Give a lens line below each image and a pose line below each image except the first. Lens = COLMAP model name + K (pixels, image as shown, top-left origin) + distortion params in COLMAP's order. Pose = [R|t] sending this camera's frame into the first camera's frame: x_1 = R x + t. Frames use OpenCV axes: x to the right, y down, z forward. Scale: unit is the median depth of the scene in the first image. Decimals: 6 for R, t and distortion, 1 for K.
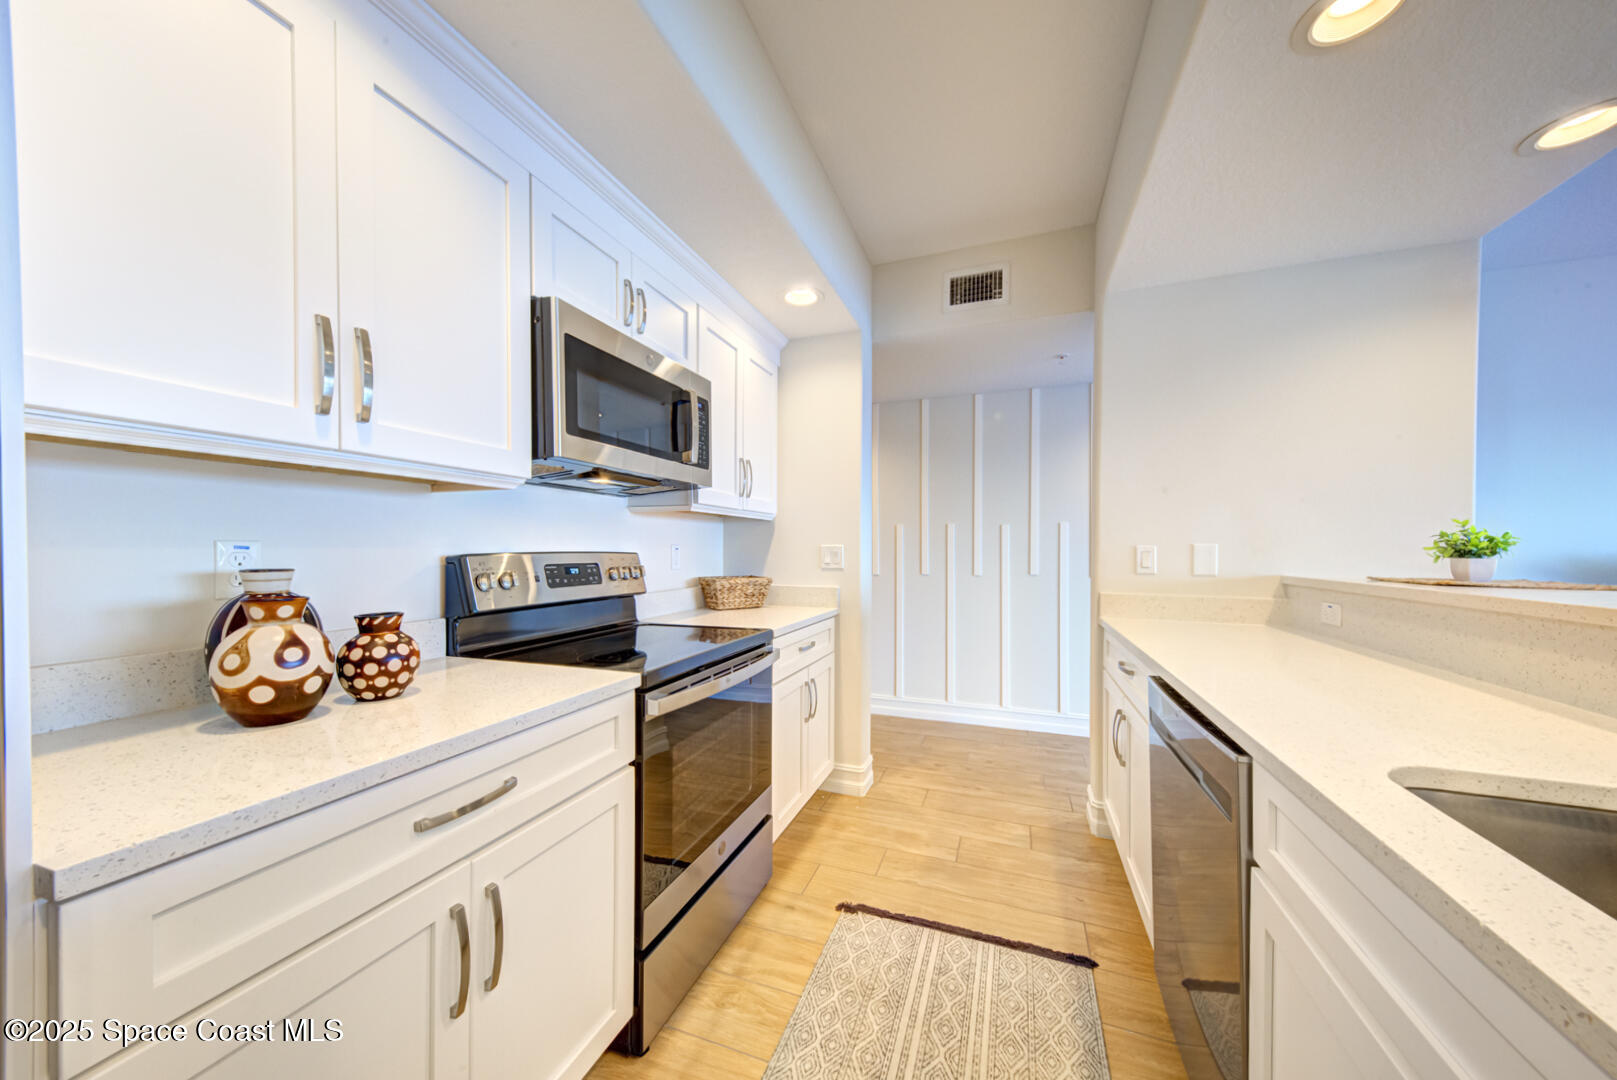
lens RADIAL K [[557.3, 0, 804.9], [0, 557.3, 555.8], [0, 0, 1]] dist [0.031787, -0.007623]
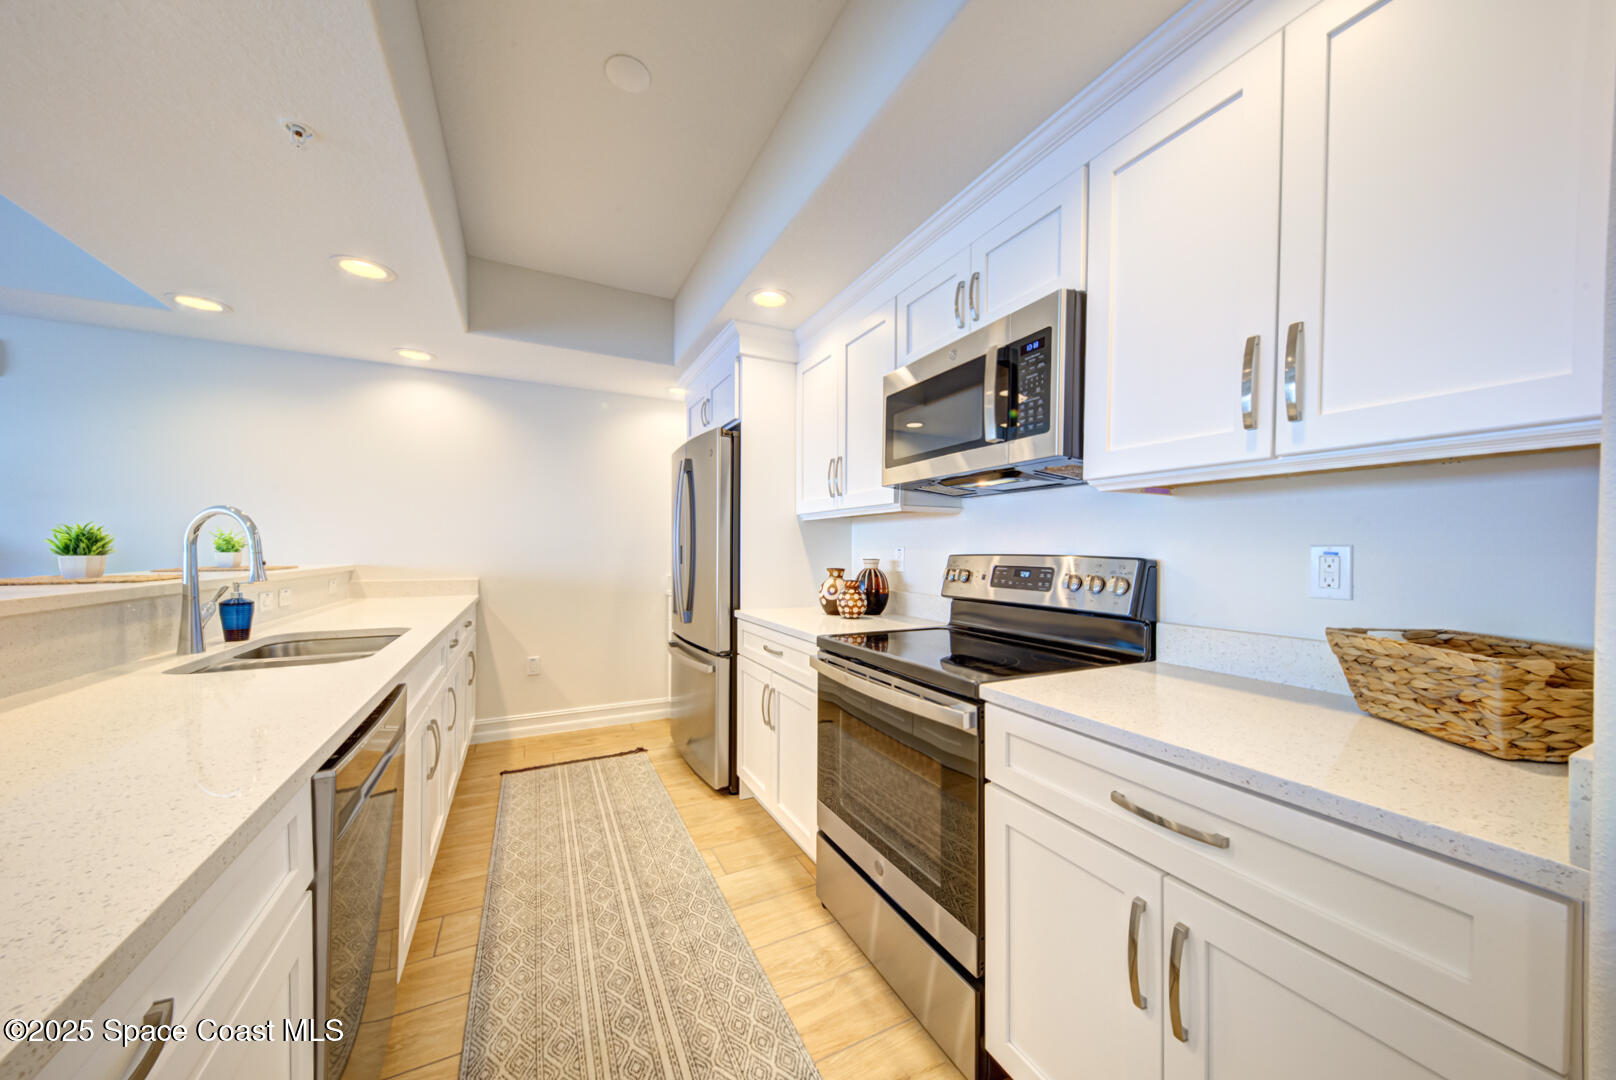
lens RADIAL K [[557.0, 0, 804.4], [0, 557.0, 555.8], [0, 0, 1]] dist [0.031787, -0.007623]
pose [[-0.681735, -0.001863, -0.731597, 0.668055], [-0.018574, 0.999718, 0.014763, -0.014547], [0.731363, 0.023653, -0.681578, 1.635725]]
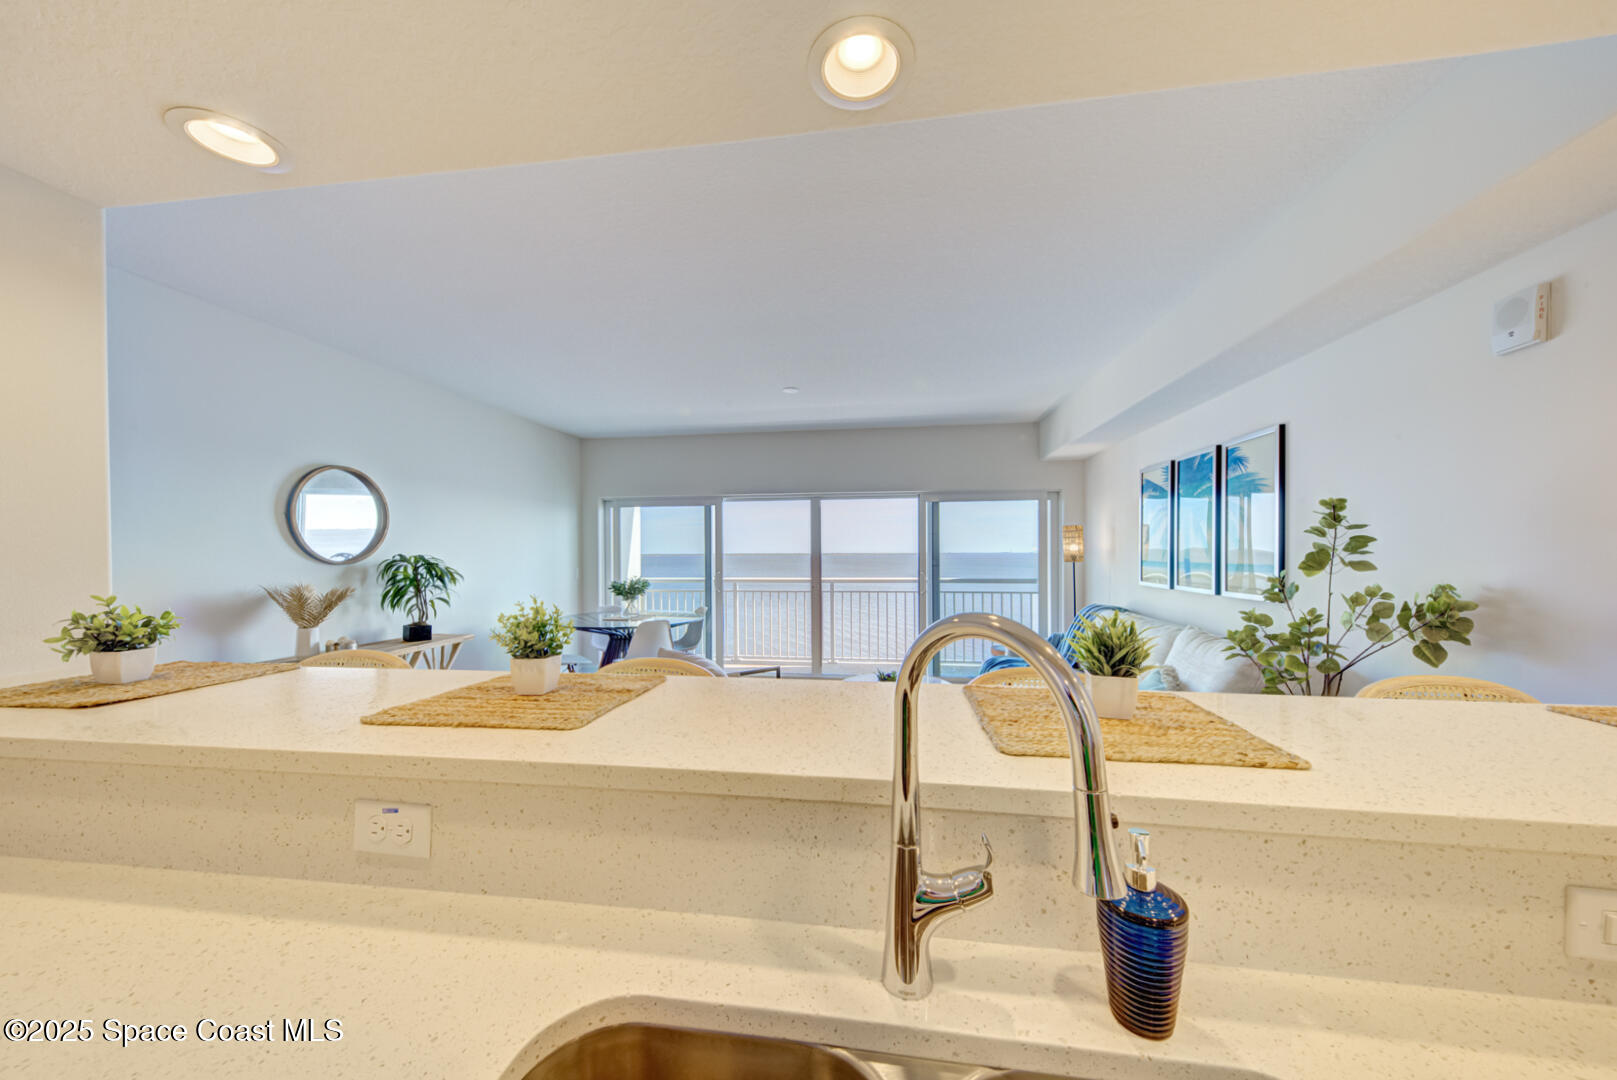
lens RADIAL K [[564.5, 0, 803.8], [0, 564.5, 547.9], [0, 0, 1]] dist [0.008164, -0.000019]
pose [[-0.207353, 0.001820, 0.978264, 0.293708], [0.015944, 0.999872, 0.001519, -0.109318], [-0.978136, 0.015913, -0.207356, 0.317078]]
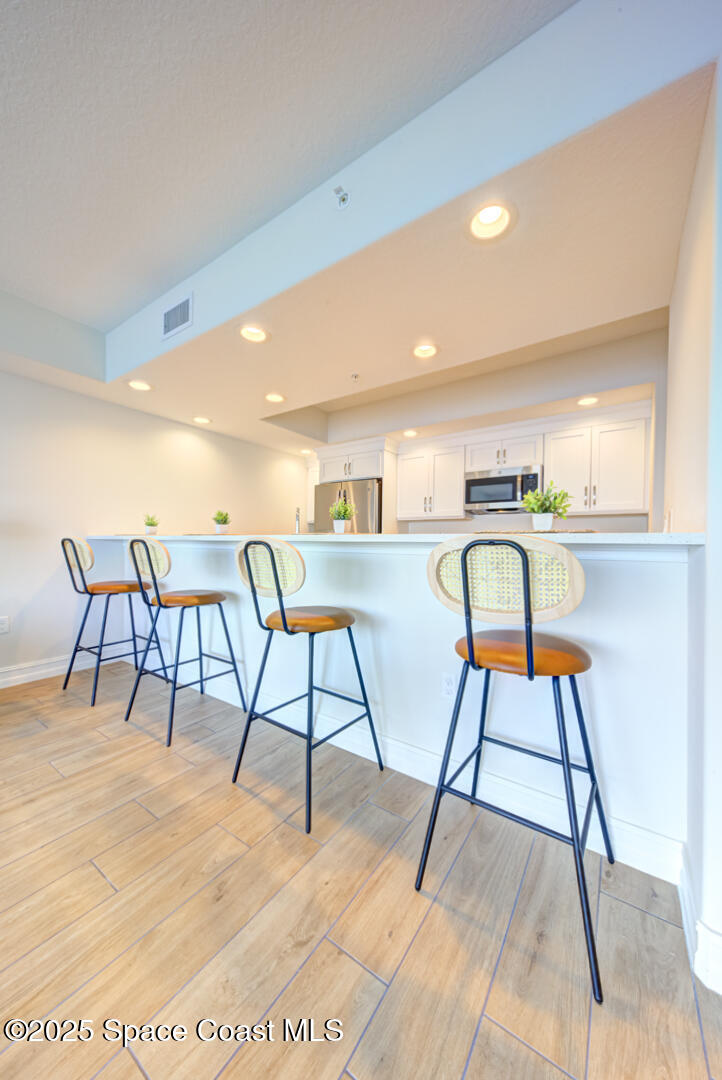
lens RADIAL K [[372.3, 0, 365.8], [0, 372.3, 544.8], [0, 0, 1]] dist [0.031787, -0.007623]
pose [[-0.232768, -0.009469, -0.972486, 2.235172], [-0.025468, 0.999669, -0.003638, 0.107497], [0.972199, 0.023920, -0.232932, 0.837498]]
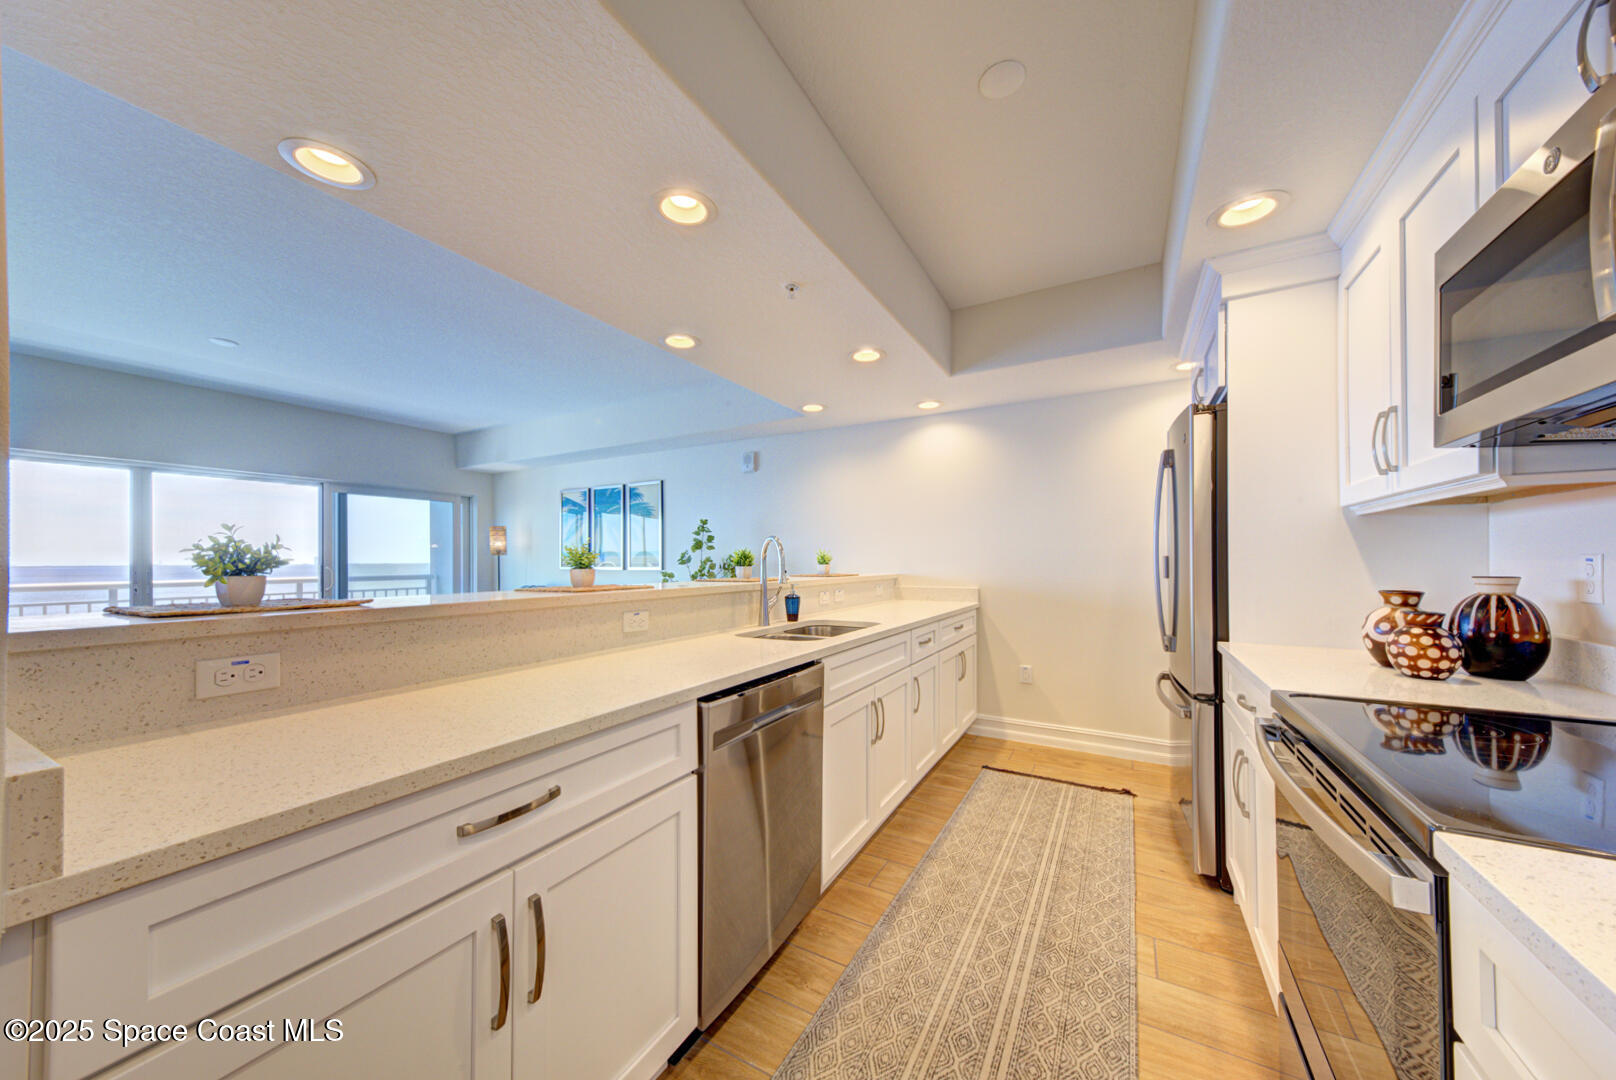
lens RADIAL K [[557.0, 0, 804.4], [0, 557.0, 555.8], [0, 0, 1]] dist [0.031787, -0.007623]
pose [[-0.987223, -0.002449, 0.159324, 0.287370], [-0.001724, 0.999988, 0.004688, -0.019864], [-0.159334, 0.004354, -0.987215, 1.750233]]
